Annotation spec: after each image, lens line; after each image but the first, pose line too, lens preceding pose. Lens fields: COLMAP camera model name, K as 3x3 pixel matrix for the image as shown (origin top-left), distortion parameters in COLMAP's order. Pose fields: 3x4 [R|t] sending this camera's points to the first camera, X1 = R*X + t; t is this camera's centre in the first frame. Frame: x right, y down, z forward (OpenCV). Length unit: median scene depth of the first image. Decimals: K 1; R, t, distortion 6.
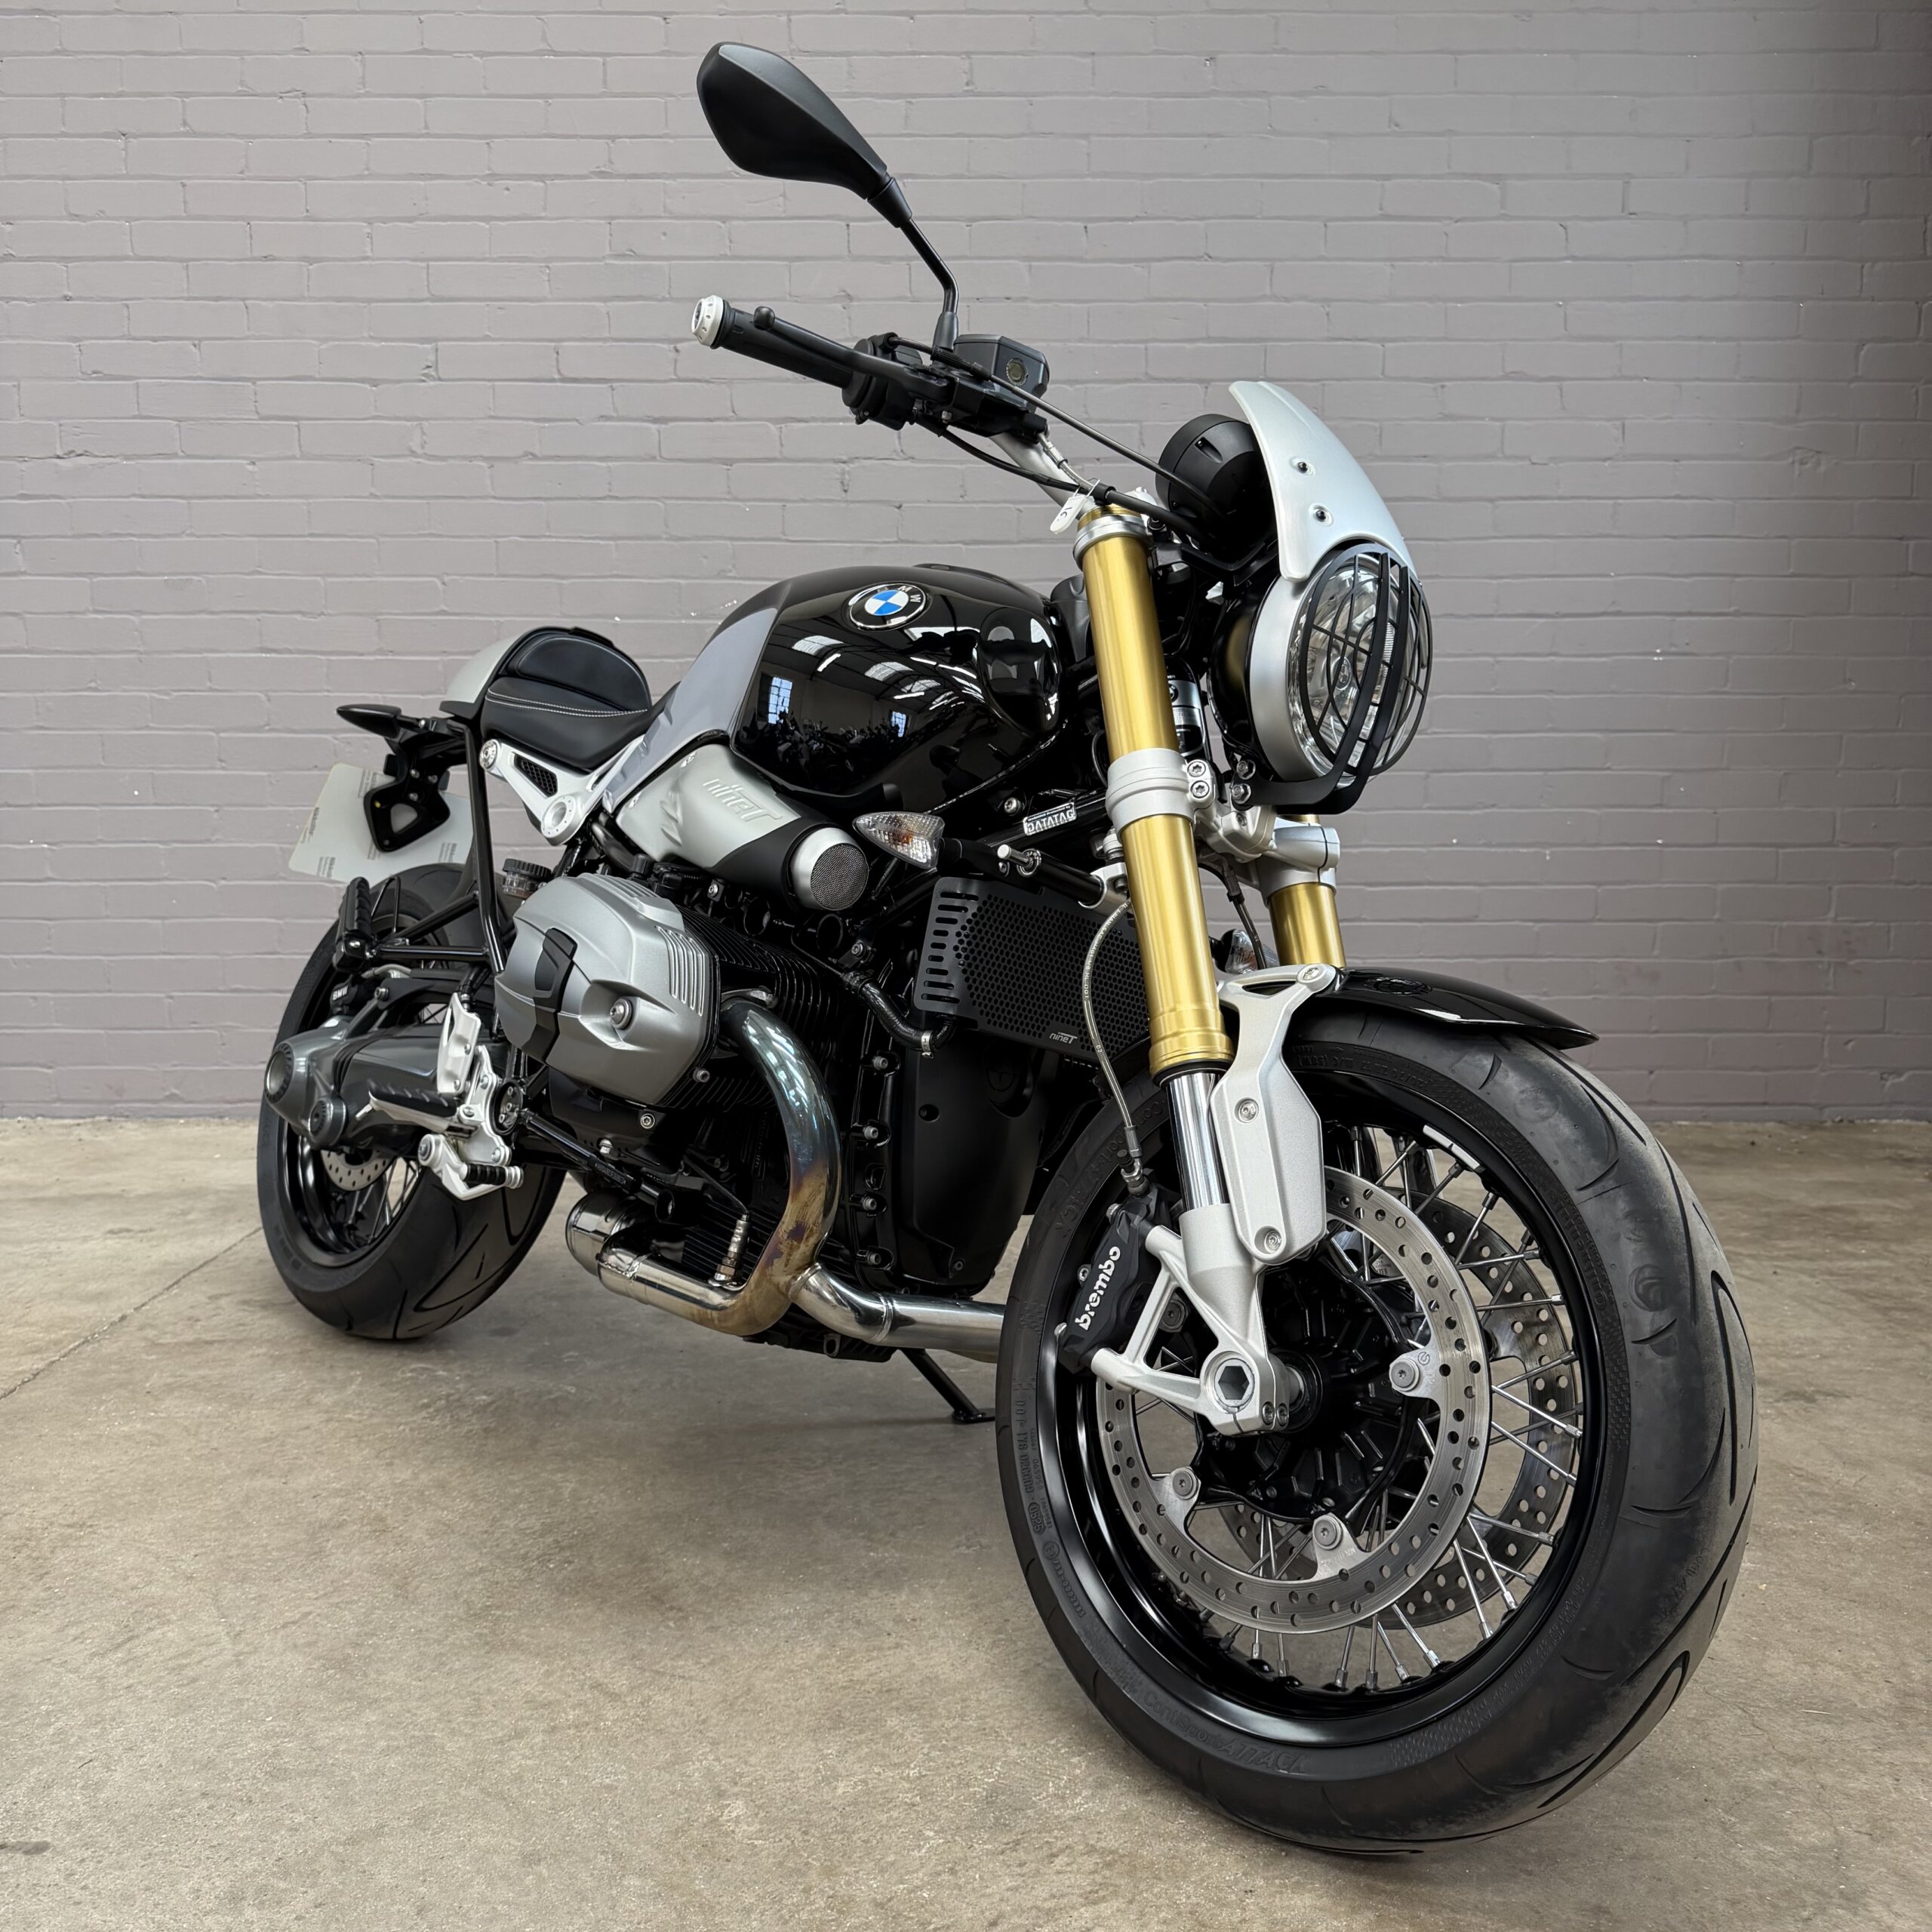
lens RADIAL K [[1859.1, 0, 972.8], [0, 1859.1, 973.9], [0, 0, 1]] dist [0.008404, 0.000000]
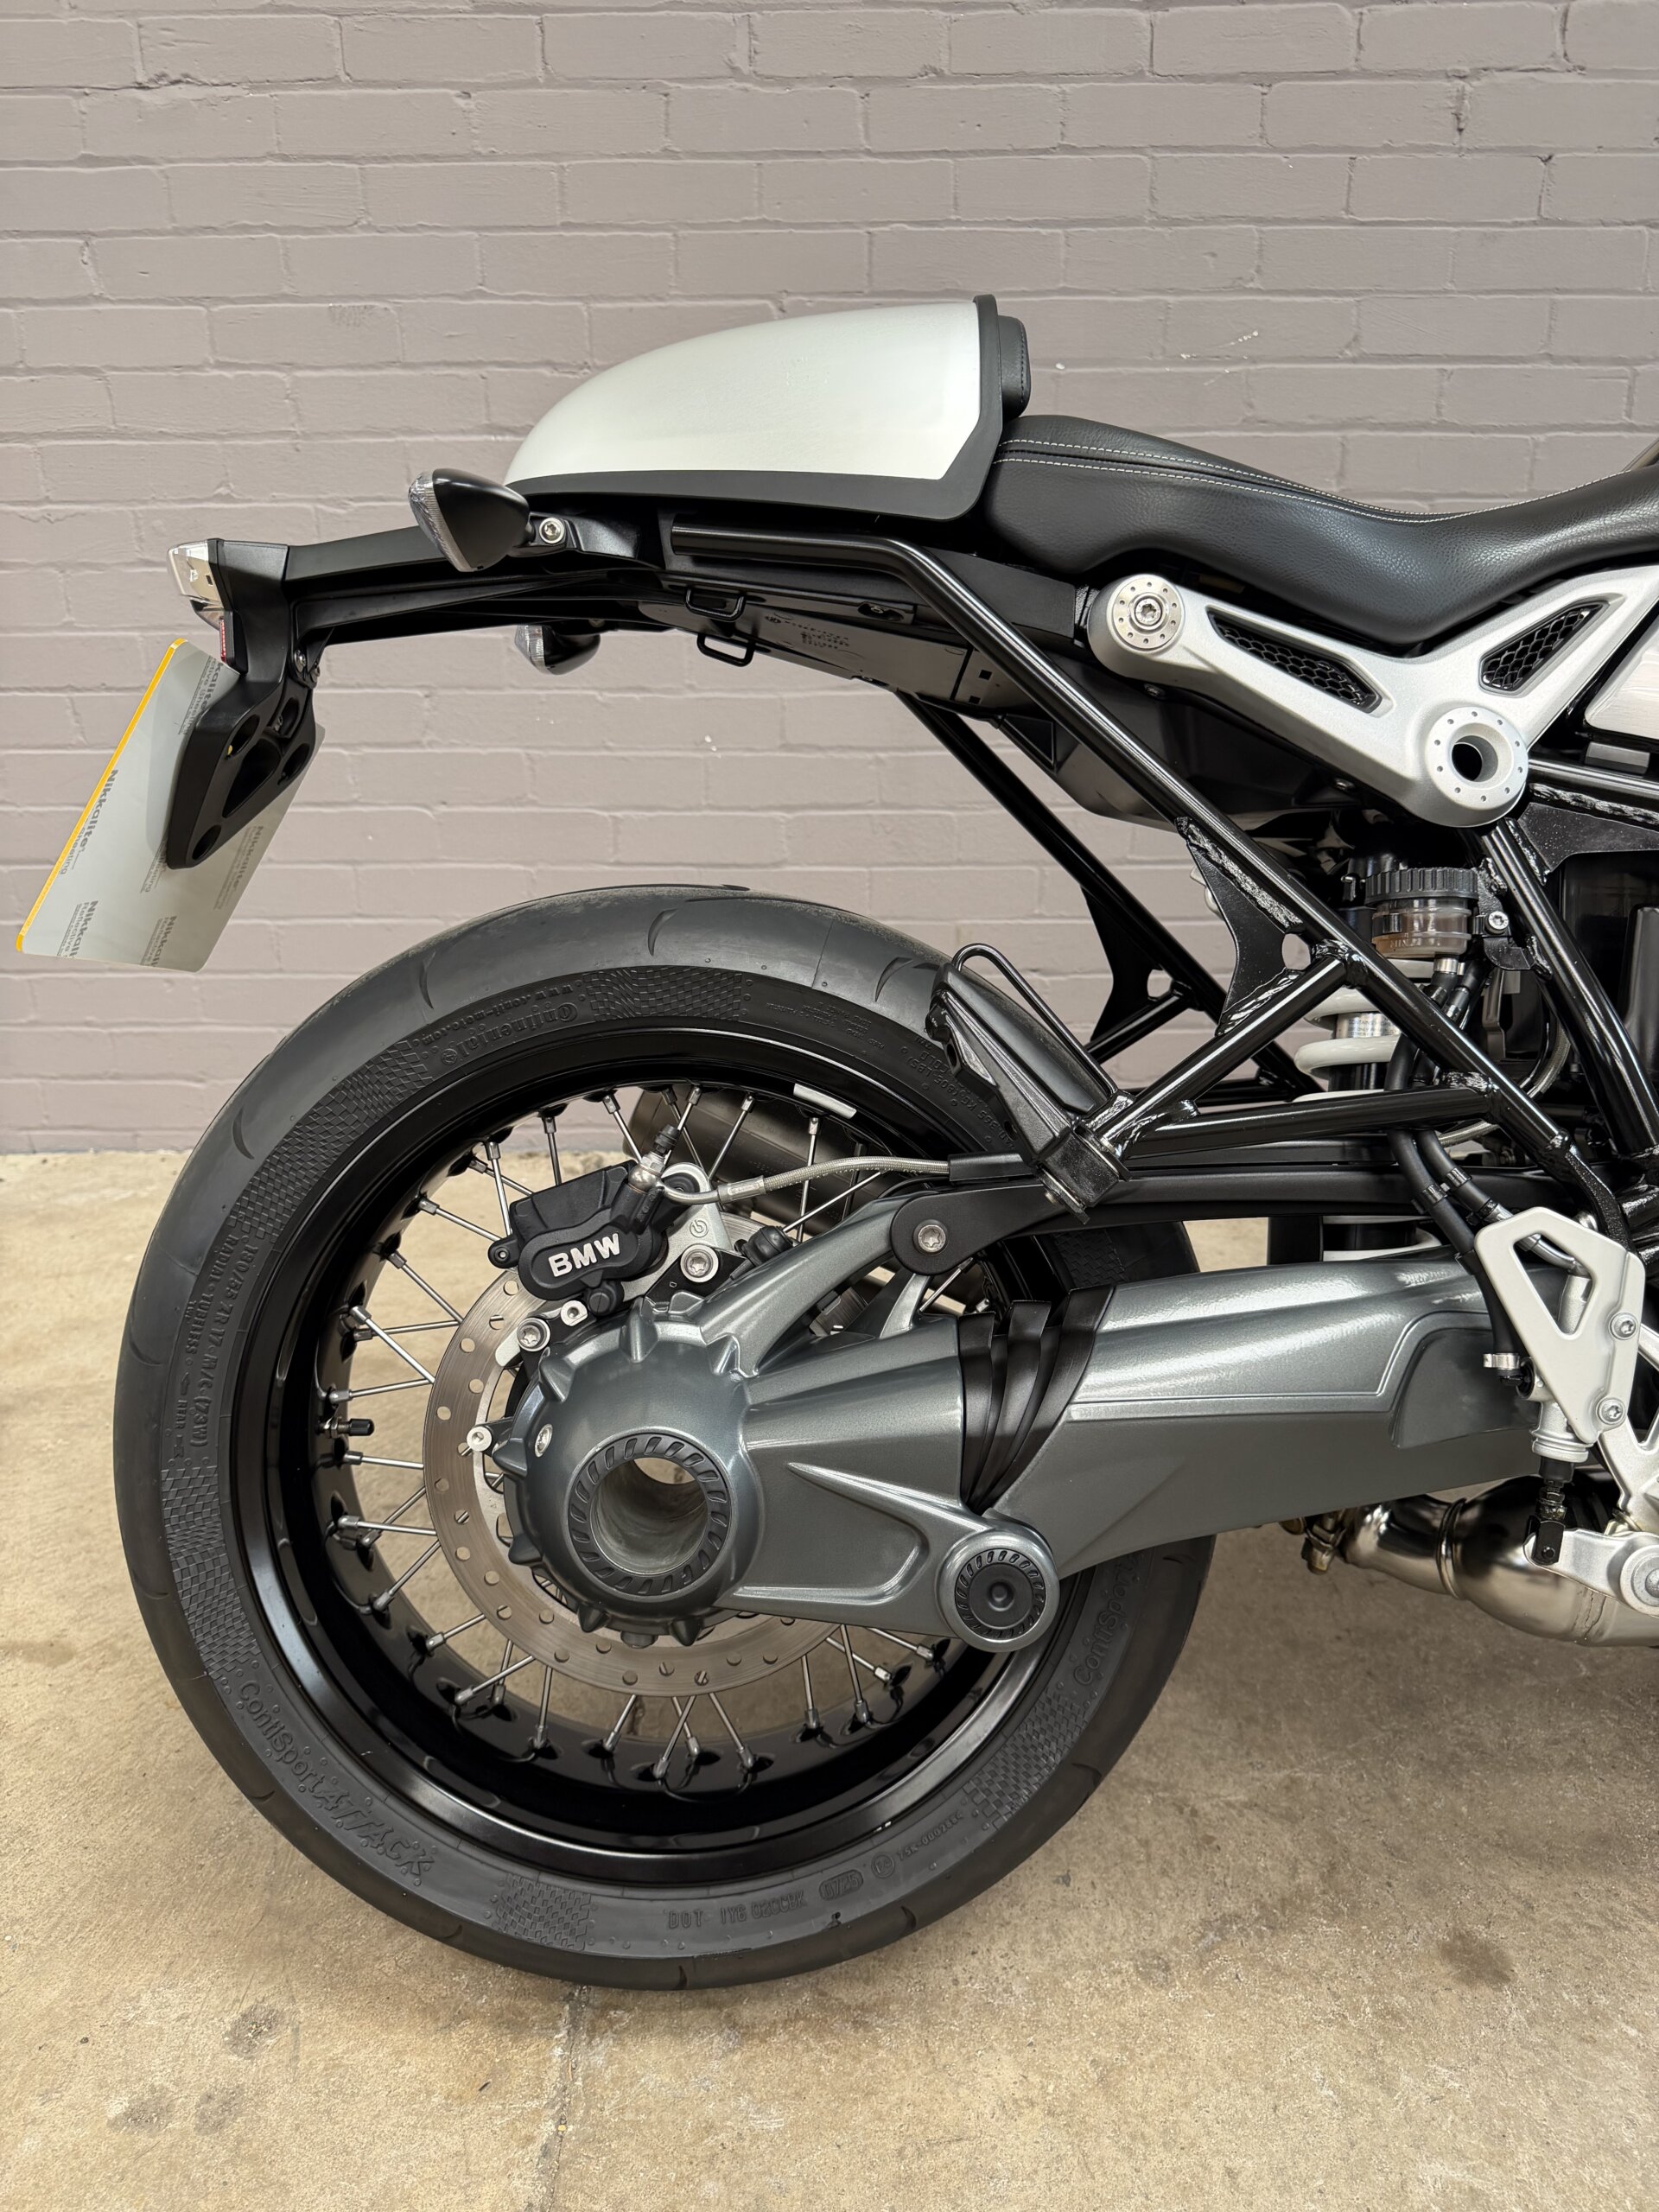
lens RADIAL K [[1596.4, 0, 828.5], [0, 1596.4, 1114.0], [0, 0, 1]] dist [0.009865, -0.018997]
pose [[0.999949, -0.003652, -0.009403, -0.312641], [0.005436, 0.980312, 0.197378, -0.064396], [0.008497, -0.197419, 0.980282, 0.511587]]
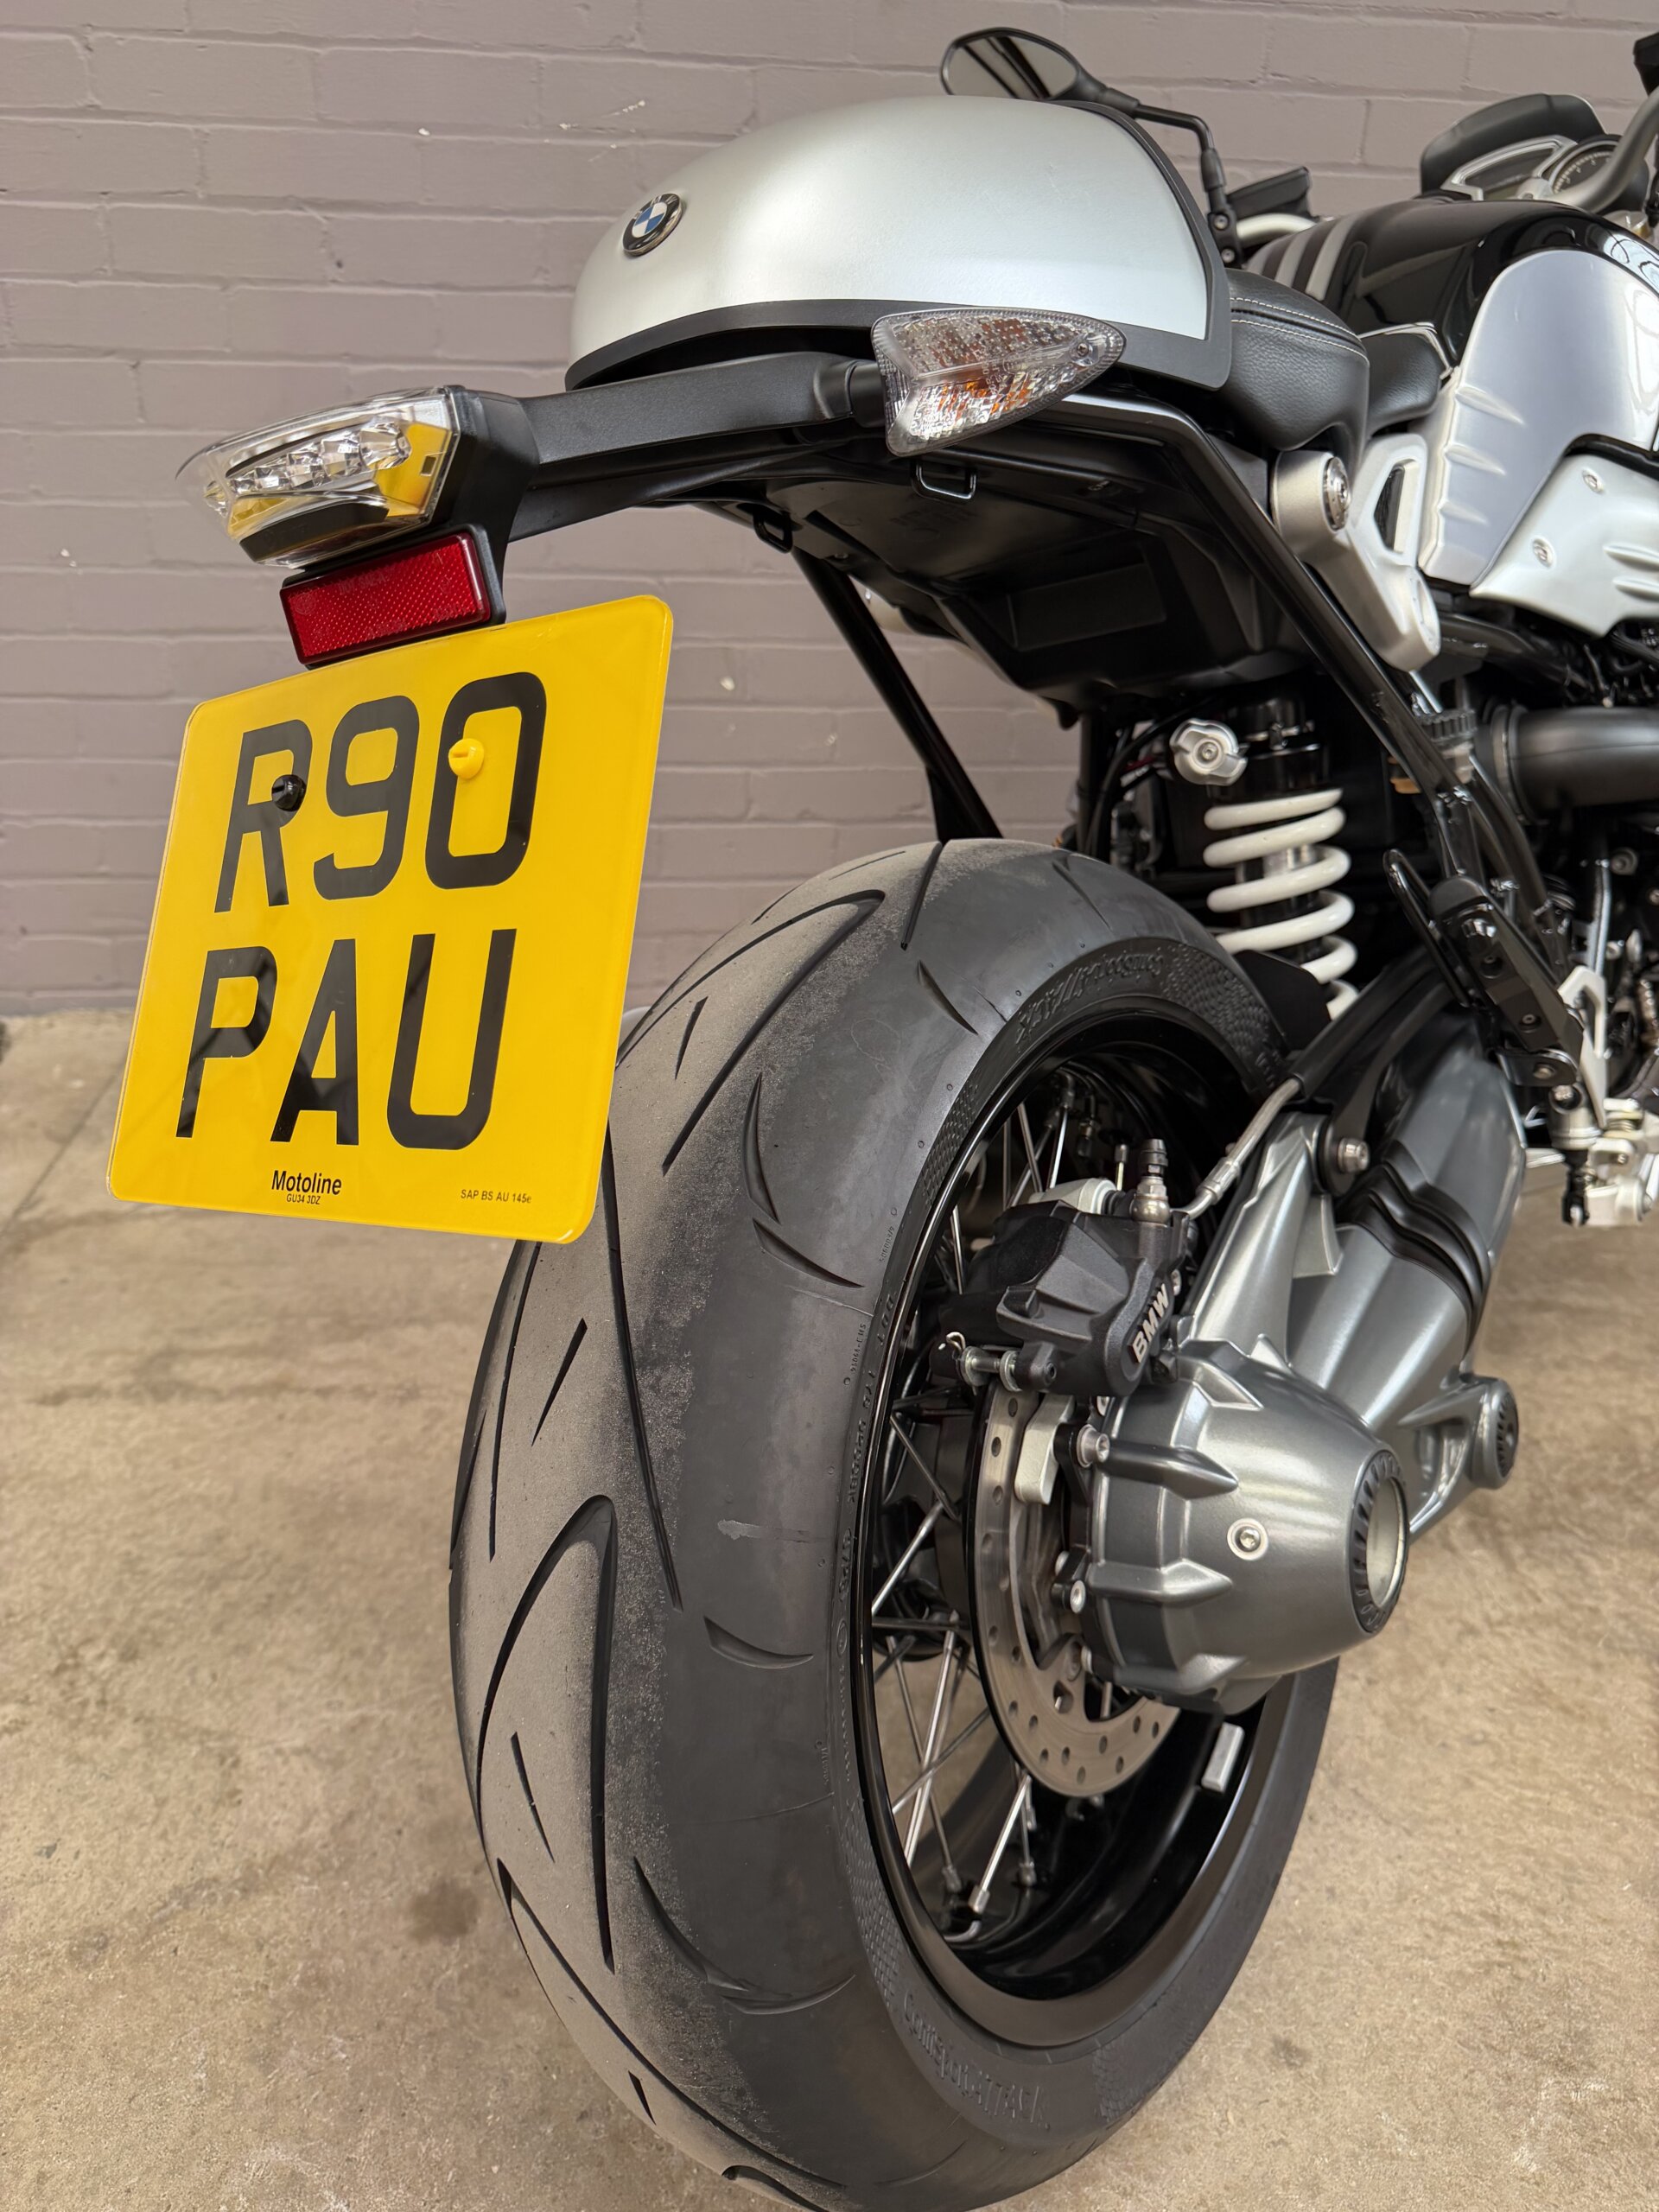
lens RADIAL K [[1596.4, 0, 832.1], [0, 1596.4, 1118.5], [0, 0, 1]] dist [0.009865, -0.018997]
pose [[0.994048, -0.023058, 0.106477, -0.153325], [-0.011491, 0.949702, 0.312943, -0.077219], [-0.108338, -0.312304, 0.943785, 0.538343]]
